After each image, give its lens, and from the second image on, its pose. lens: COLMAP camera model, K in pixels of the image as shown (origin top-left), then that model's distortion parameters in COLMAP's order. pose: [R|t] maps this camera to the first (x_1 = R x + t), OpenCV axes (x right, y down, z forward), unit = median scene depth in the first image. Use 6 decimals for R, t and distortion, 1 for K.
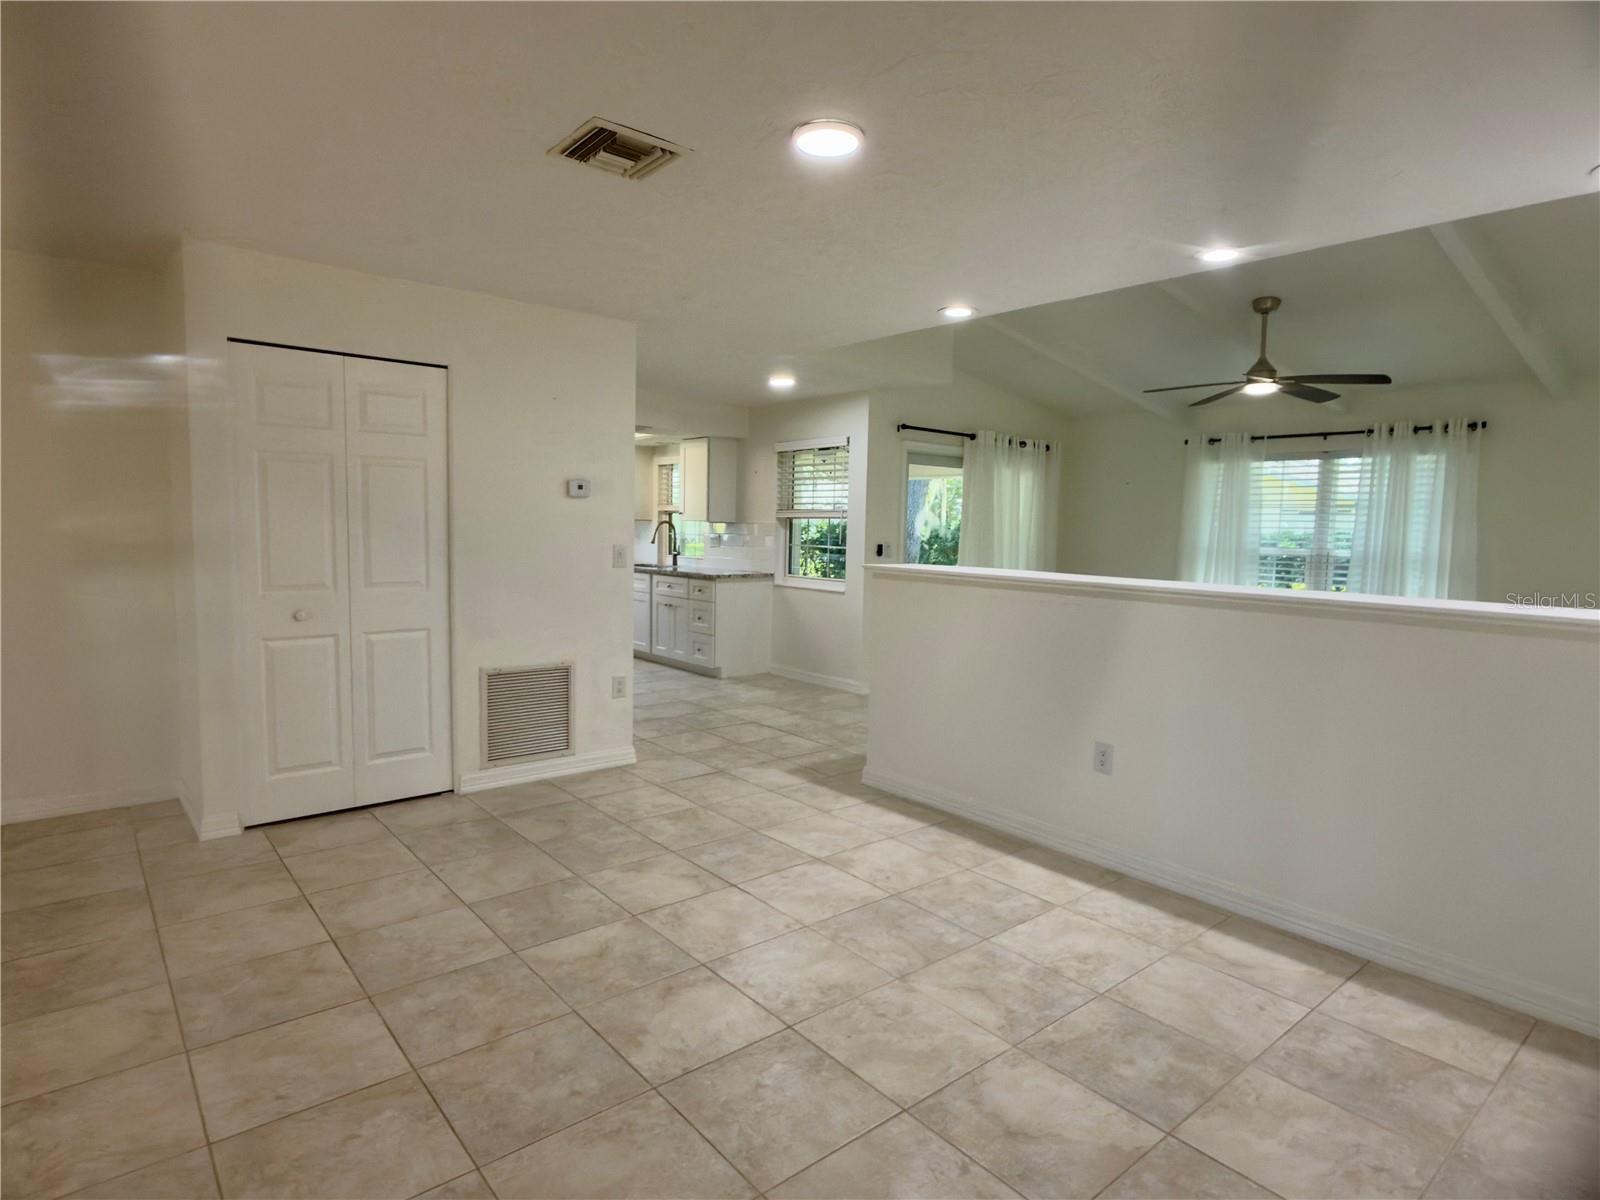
lens RADIAL K [[885.6, 0, 798.6], [0, 885.6, 601.8], [0, 0, 1]] dist [-0.021874, -0.000715]
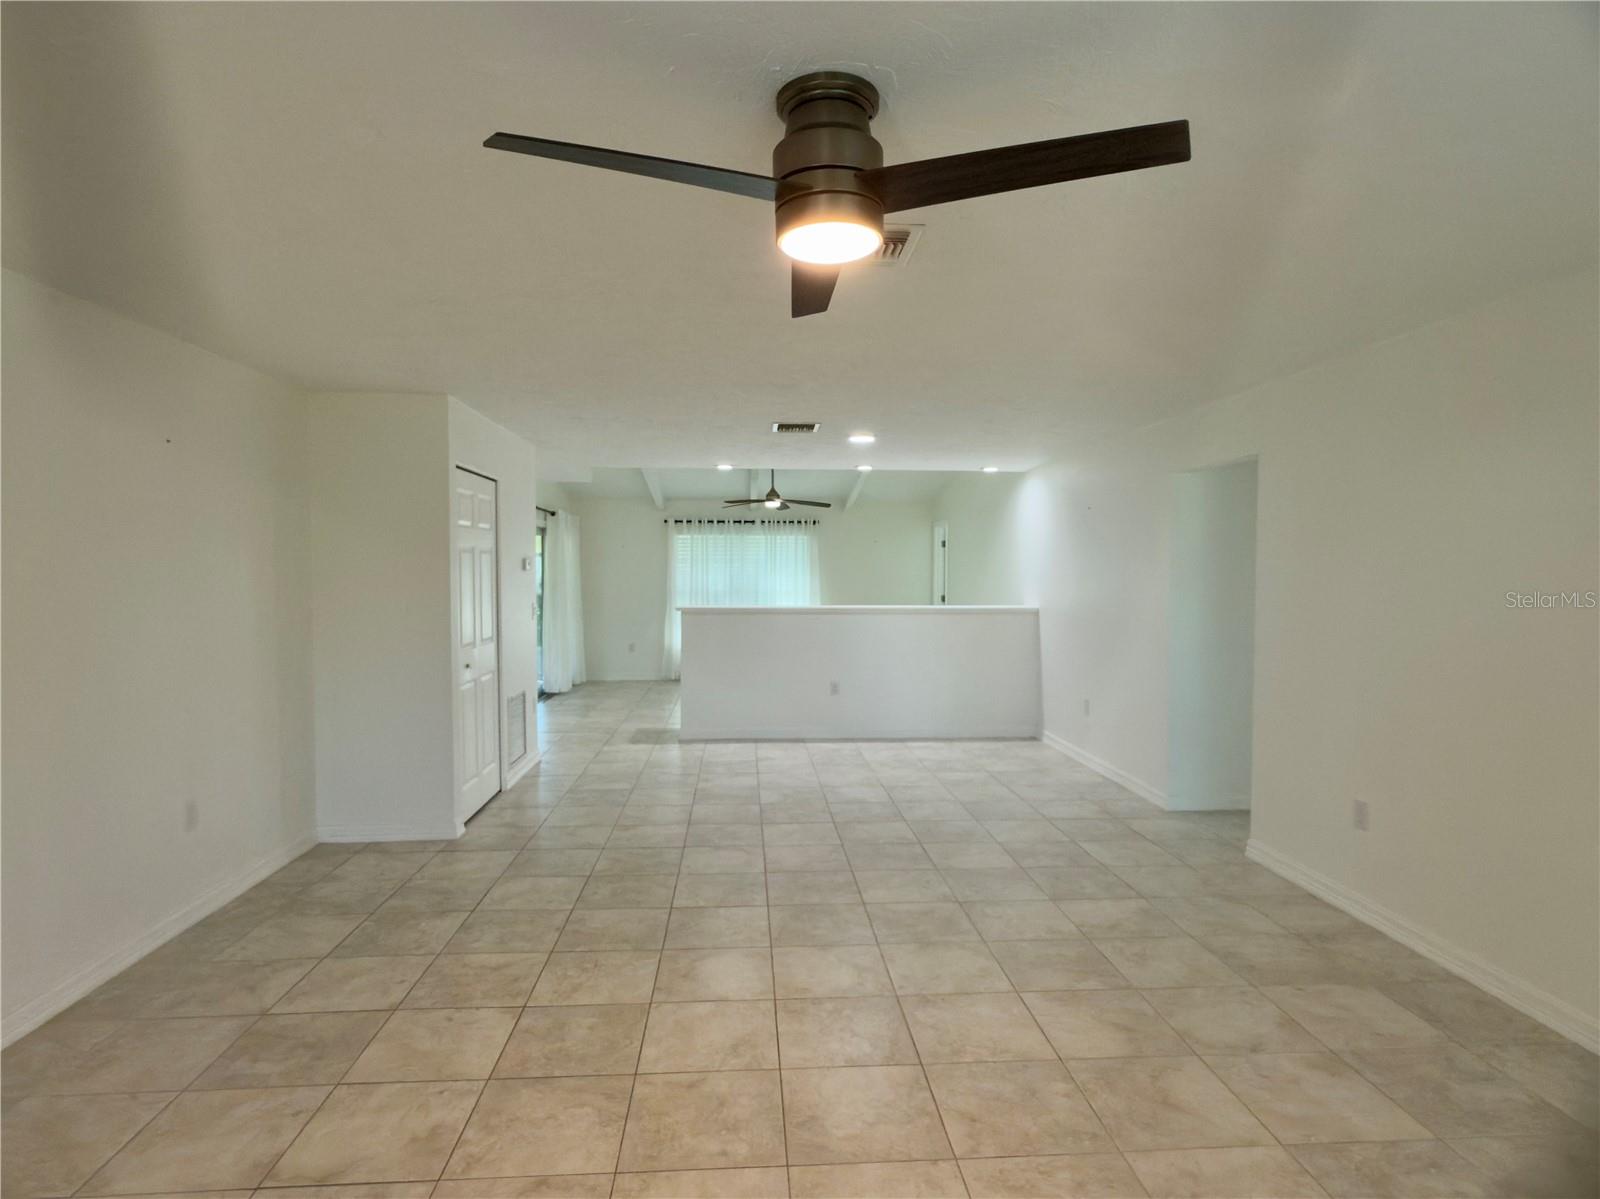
lens RADIAL K [[885.6, 0, 801.1], [0, 885.6, 600.8], [0, 0, 1]] dist [-0.021874, -0.000715]
pose [[0.590687, -0.046116, 0.805582, -0.983723], [0.078833, 0.996888, -0.000736, -0.030006], [-0.803040, 0.063941, 0.592484, -0.160573]]
